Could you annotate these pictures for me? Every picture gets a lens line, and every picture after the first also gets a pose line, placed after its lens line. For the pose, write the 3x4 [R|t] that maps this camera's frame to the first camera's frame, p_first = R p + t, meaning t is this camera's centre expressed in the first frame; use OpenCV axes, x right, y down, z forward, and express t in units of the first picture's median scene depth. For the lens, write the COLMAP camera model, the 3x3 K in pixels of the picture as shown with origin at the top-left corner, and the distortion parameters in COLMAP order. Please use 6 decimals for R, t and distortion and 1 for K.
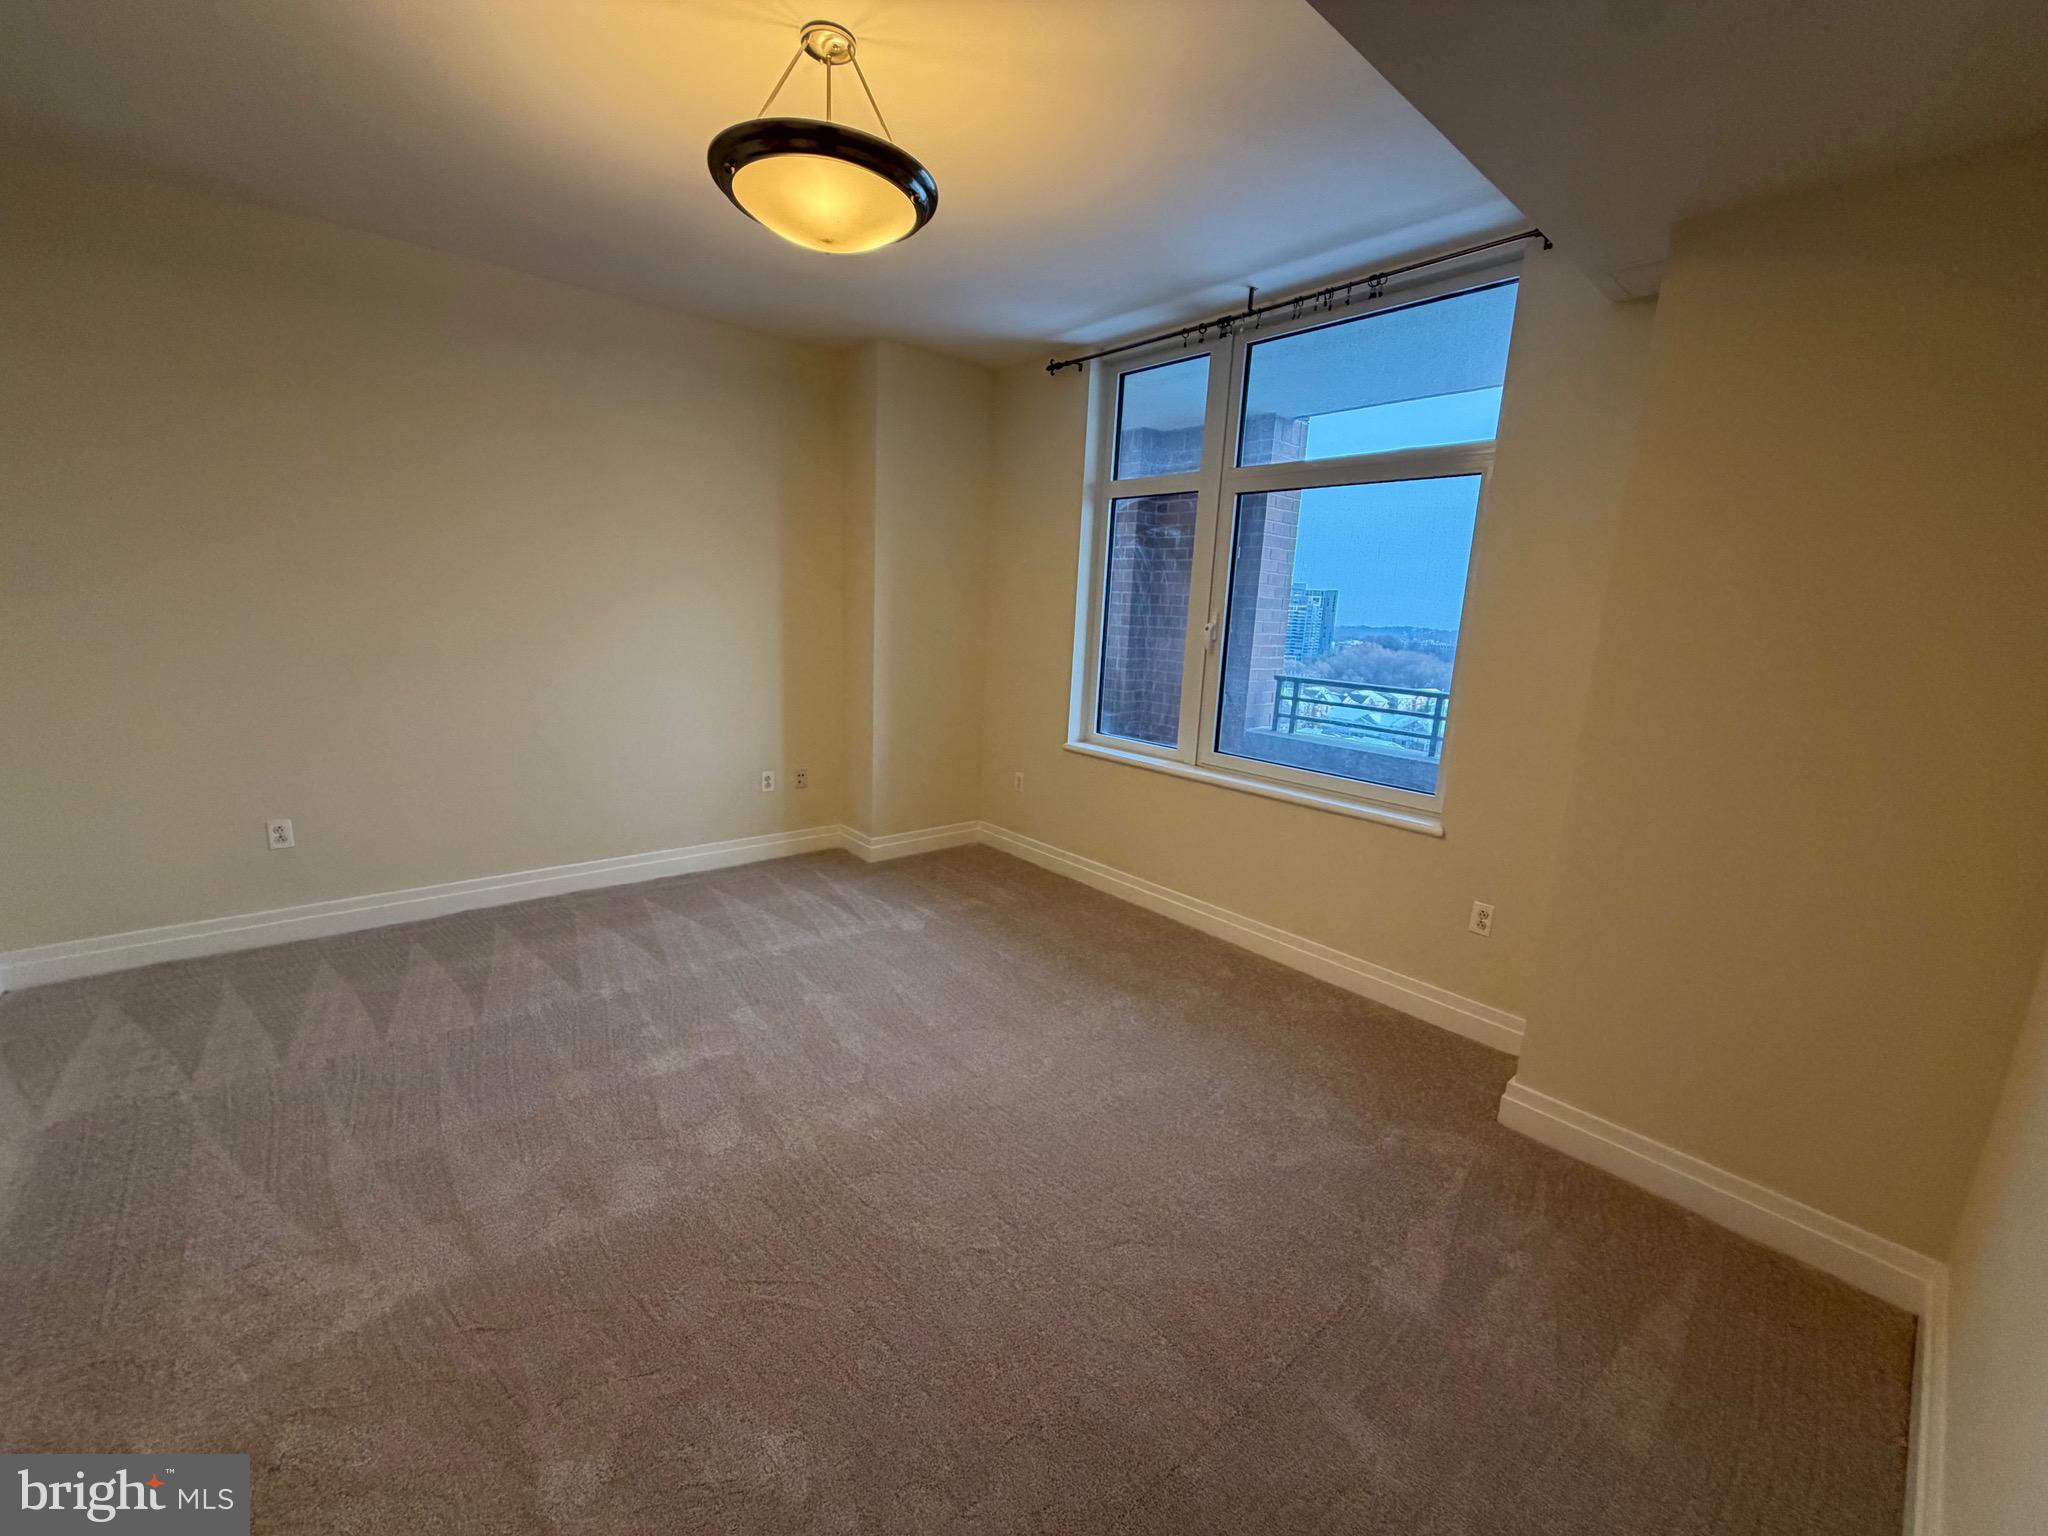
lens RADIAL K [[819.8, 0, 1024.0], [0, 819.8, 768.0], [0, 0, 1]] dist [0.001039, 0.000170]
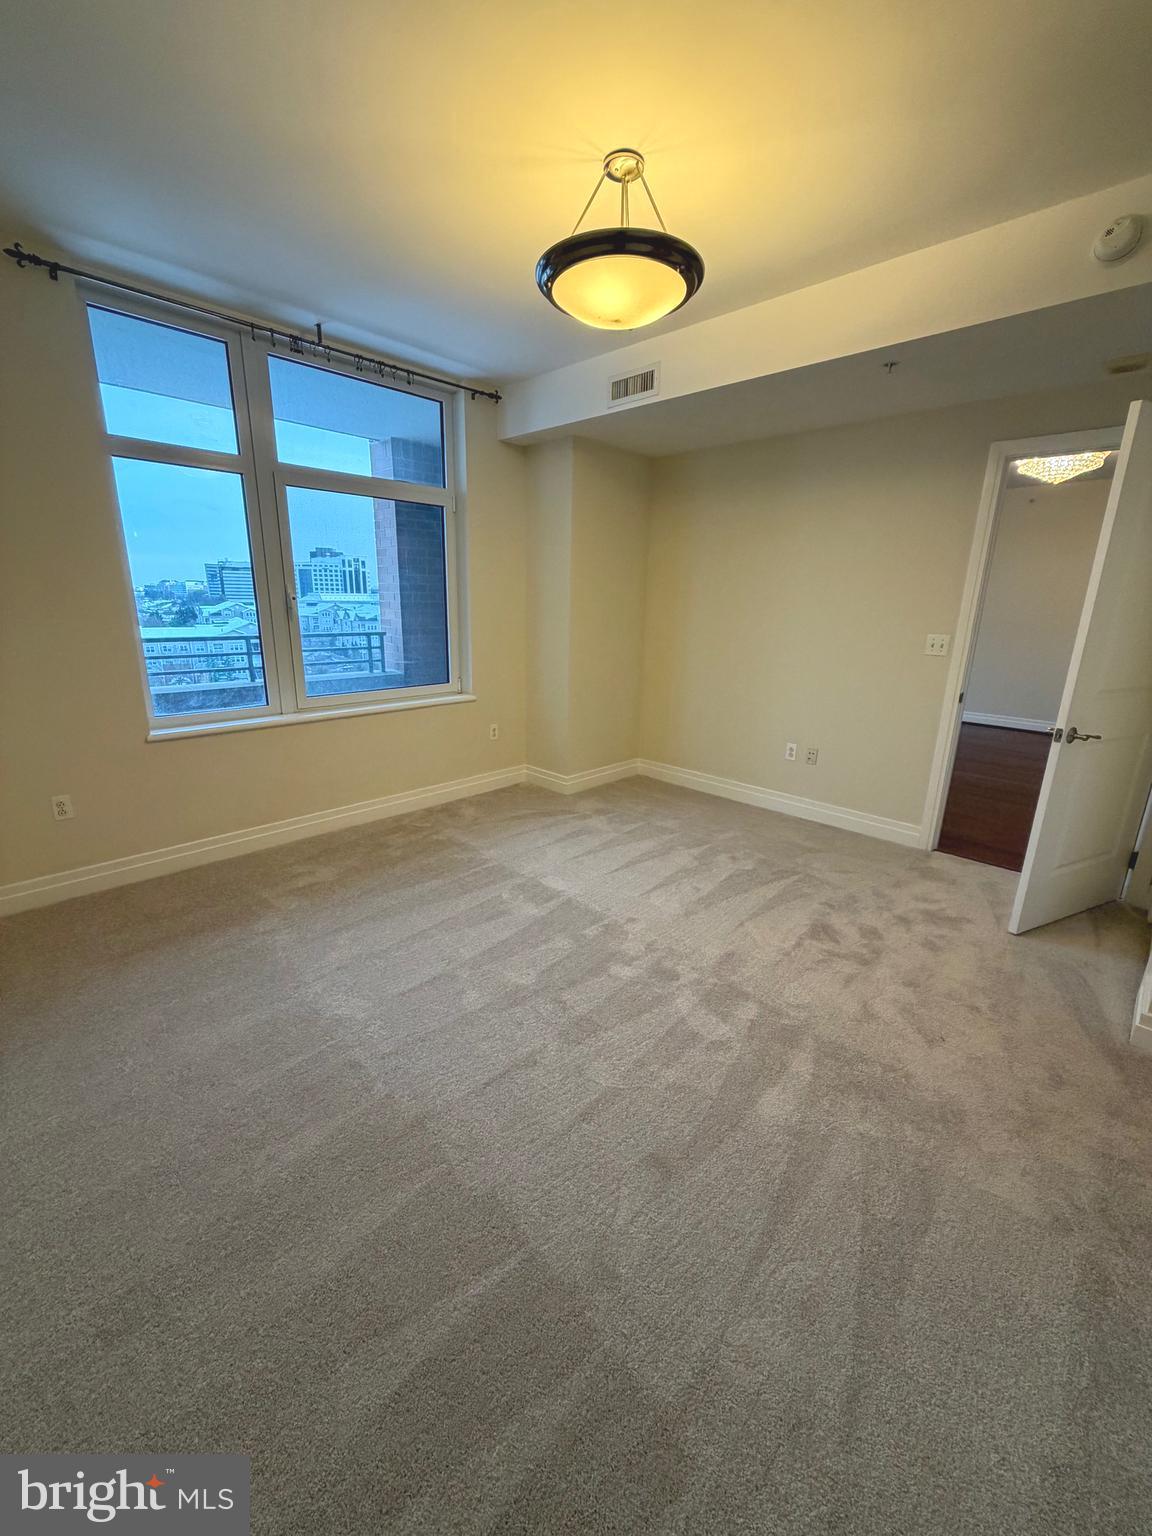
lens RADIAL K [[614.8, 0, 576.0], [0, 614.8, 768.0], [0, 0, 1]] dist [0.001039, 0.000170]
pose [[-0.079610, -0.317107, 0.945043, -0.887557], [0.170245, 0.929798, 0.326333, -0.190585], [-0.982181, 0.186868, -0.020035, 0.767137]]
